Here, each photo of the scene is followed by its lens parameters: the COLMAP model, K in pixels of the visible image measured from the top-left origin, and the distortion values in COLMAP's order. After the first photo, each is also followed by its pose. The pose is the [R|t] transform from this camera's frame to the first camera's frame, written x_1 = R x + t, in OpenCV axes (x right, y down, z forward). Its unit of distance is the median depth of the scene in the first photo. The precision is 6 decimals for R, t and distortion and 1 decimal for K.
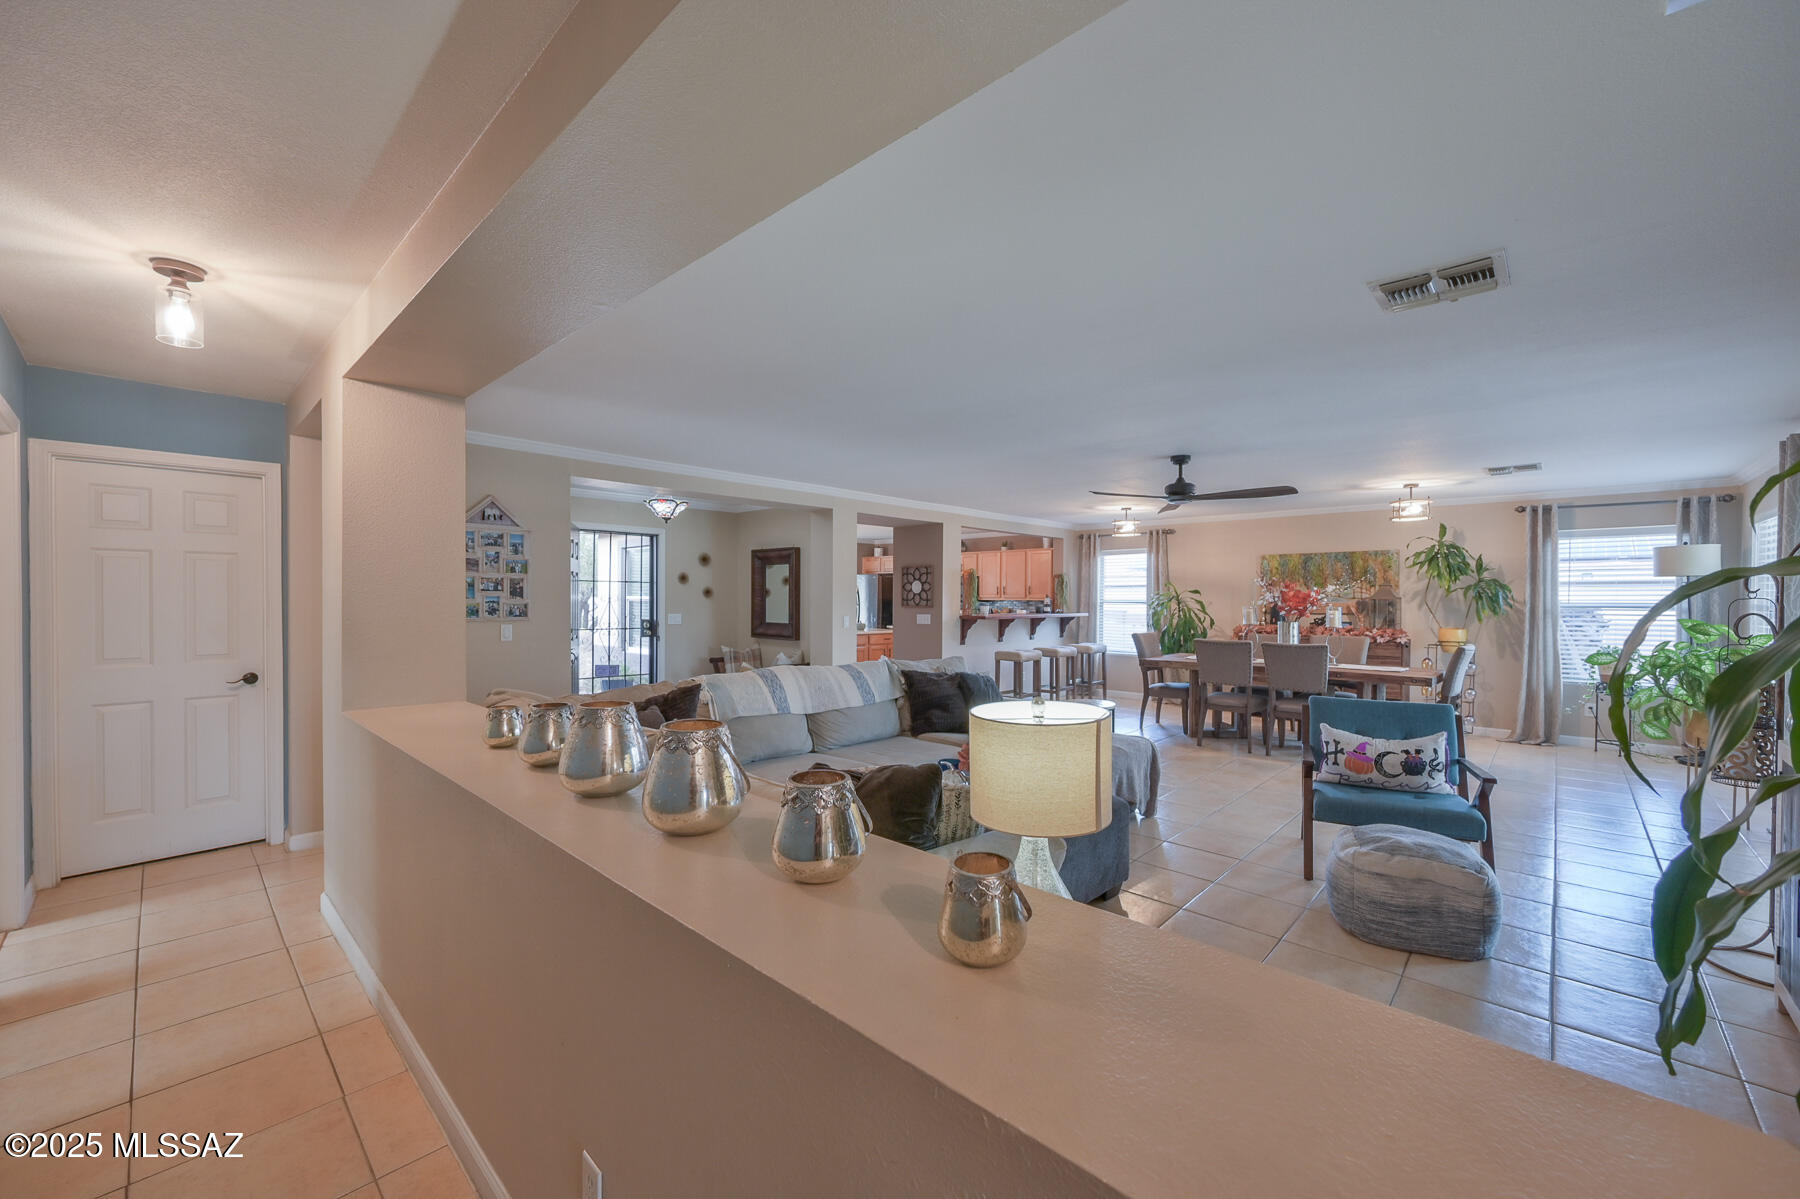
lens RADIAL K [[706.2, 0, 897.2], [0, 706.2, 602.1], [0, 0, 1]] dist [-0.001743, -0.000102]
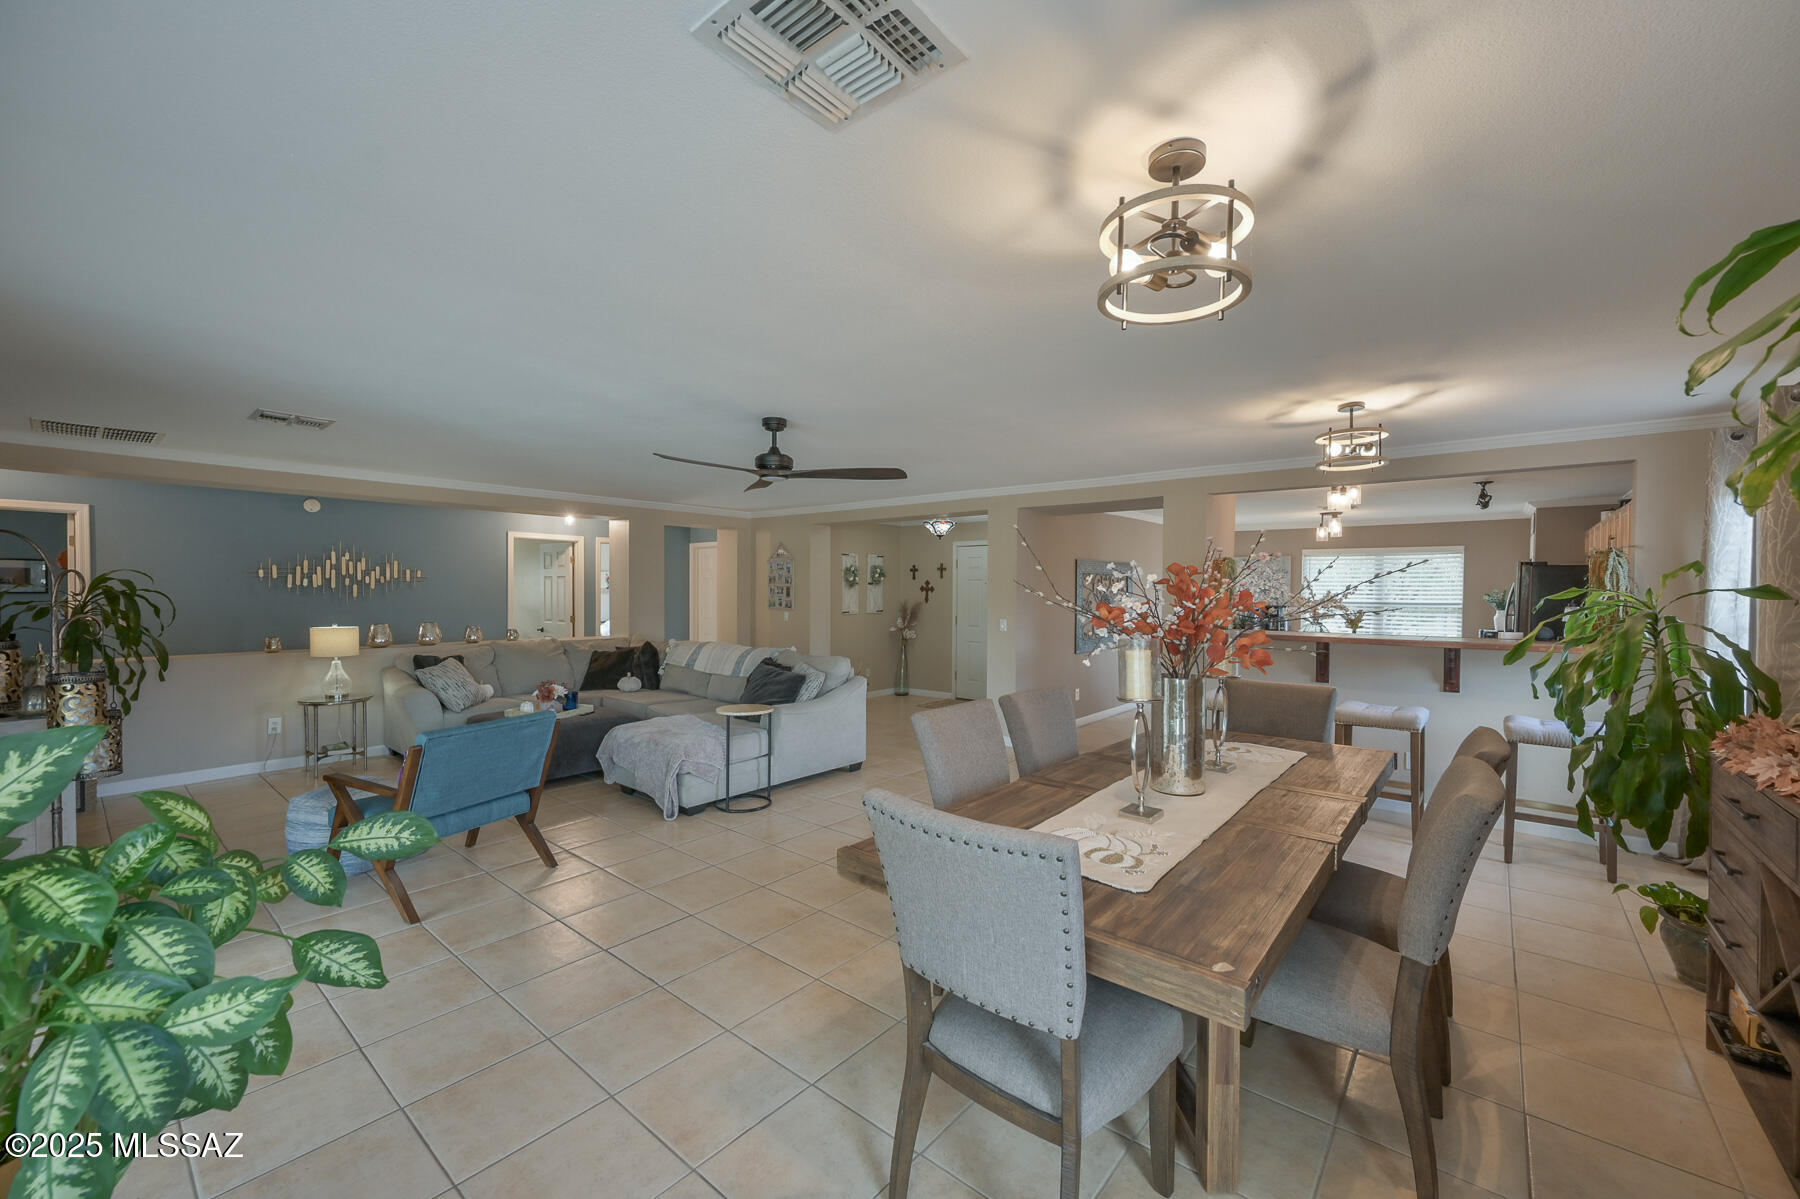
lens RADIAL K [[706.2, 0, 901.6], [0, 706.2, 598.4], [0, 0, 1]] dist [-0.001743, -0.000102]
pose [[0.062524, 0.006550, -0.998022, 0.901220], [-0.013325, 0.999895, 0.005728, -0.012168], [0.997954, 0.012940, 0.062605, 0.828073]]
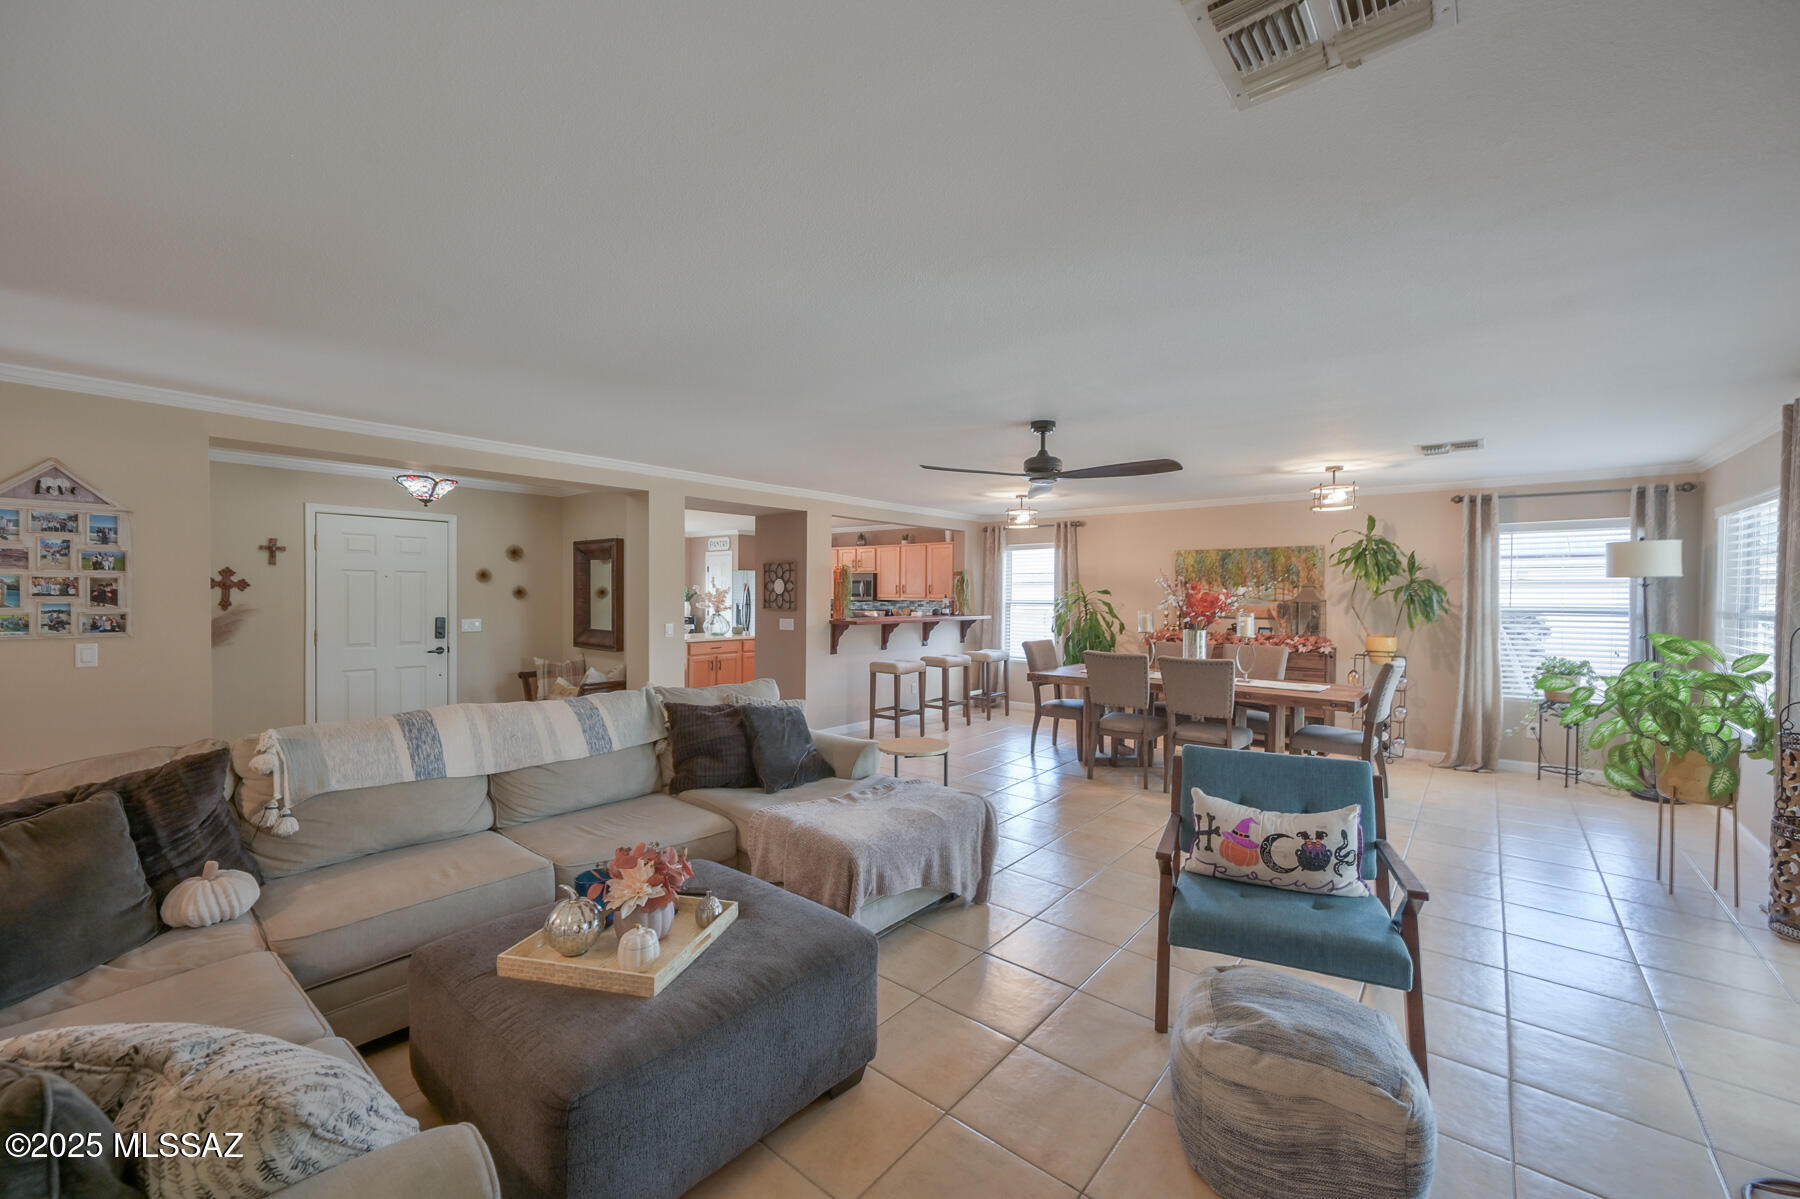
lens RADIAL K [[706.2, 0, 899.1], [0, 706.2, 601.1], [0, 0, 1]] dist [-0.001743, -0.000102]
pose [[0.998262, 0.000748, 0.058932, 0.149600], [-0.001101, 0.999982, 0.005960, -0.010889], [-0.058927, -0.006014, 0.998244, 0.175915]]
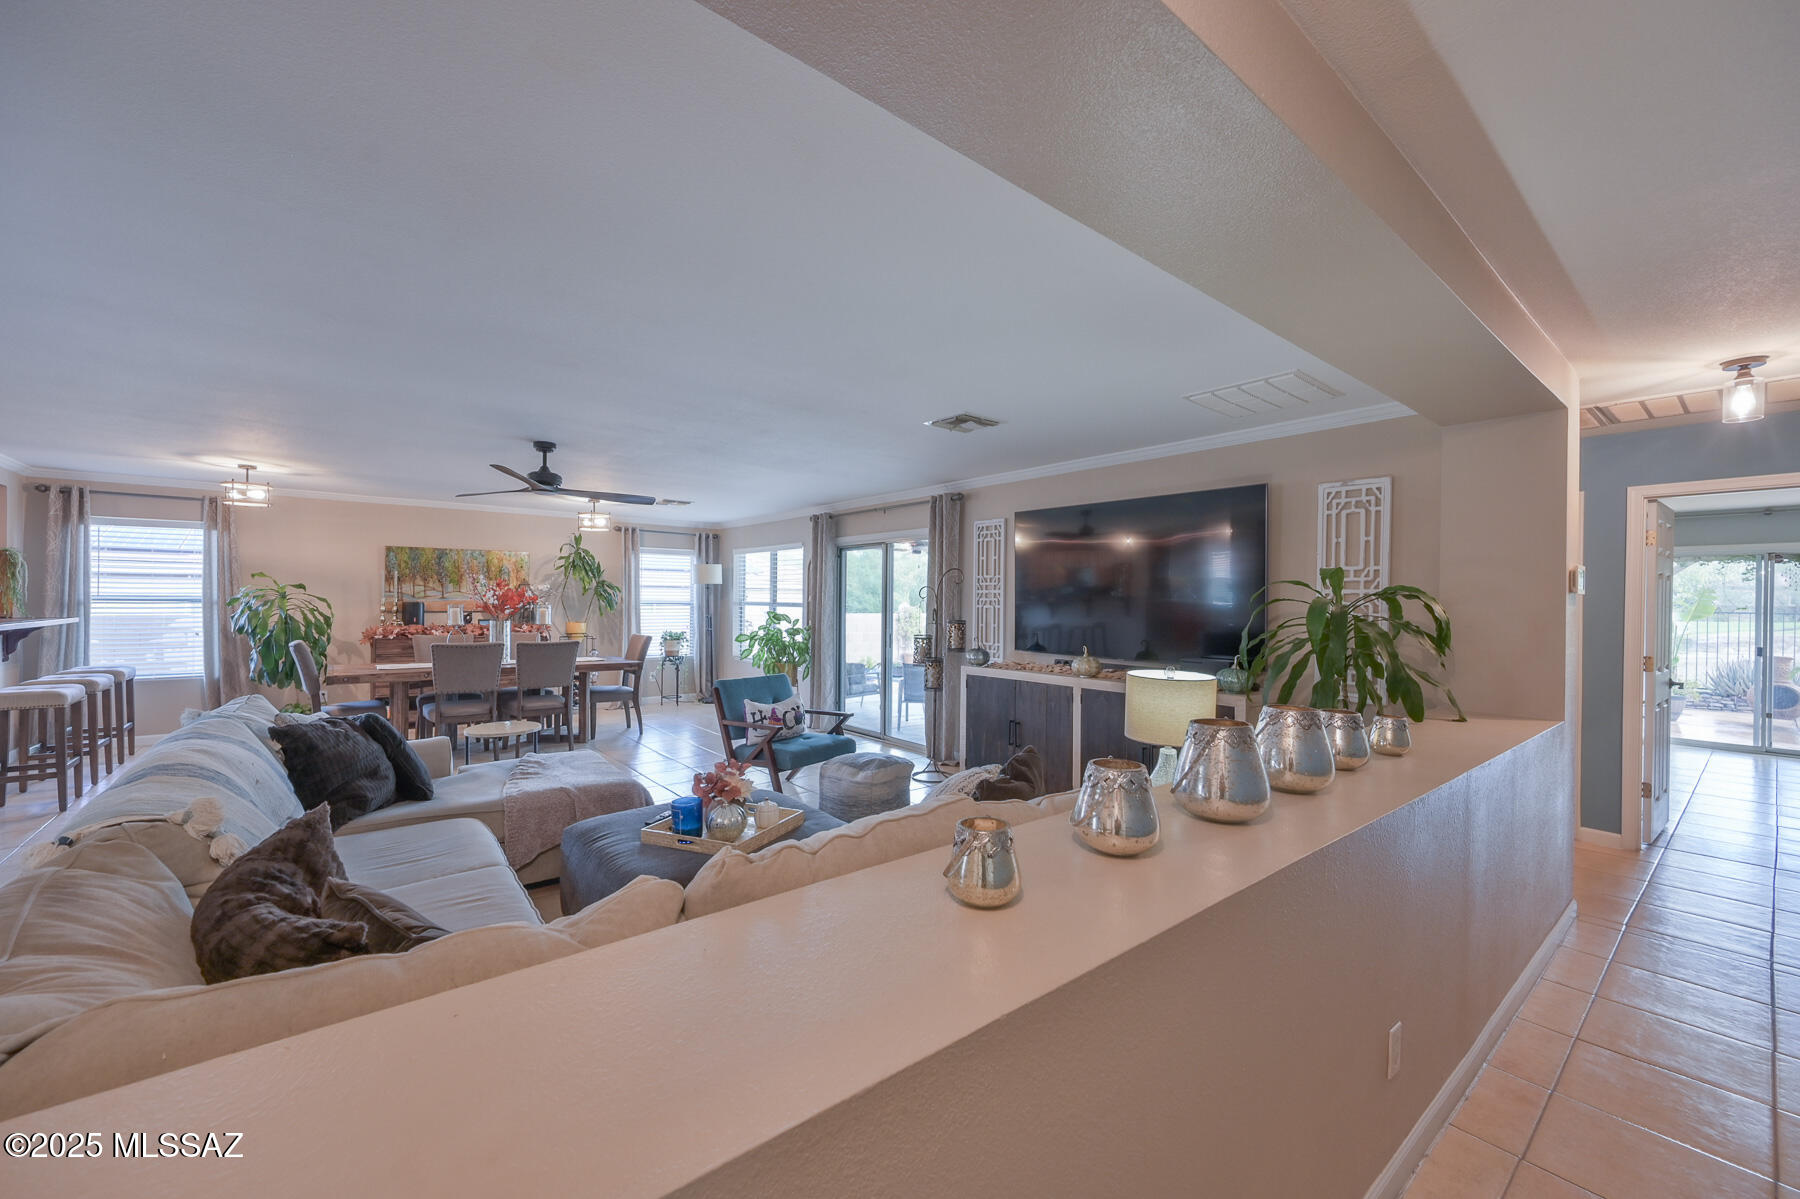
lens RADIAL K [[706.2, 0, 902.2], [0, 706.2, 600.3], [0, 0, 1]] dist [-0.001743, -0.000102]
pose [[0.131132, -0.002374, 0.991362, -0.339977], [-0.002945, 0.999992, 0.002784, -0.004571], [-0.991361, -0.003285, 0.131124, 0.316747]]
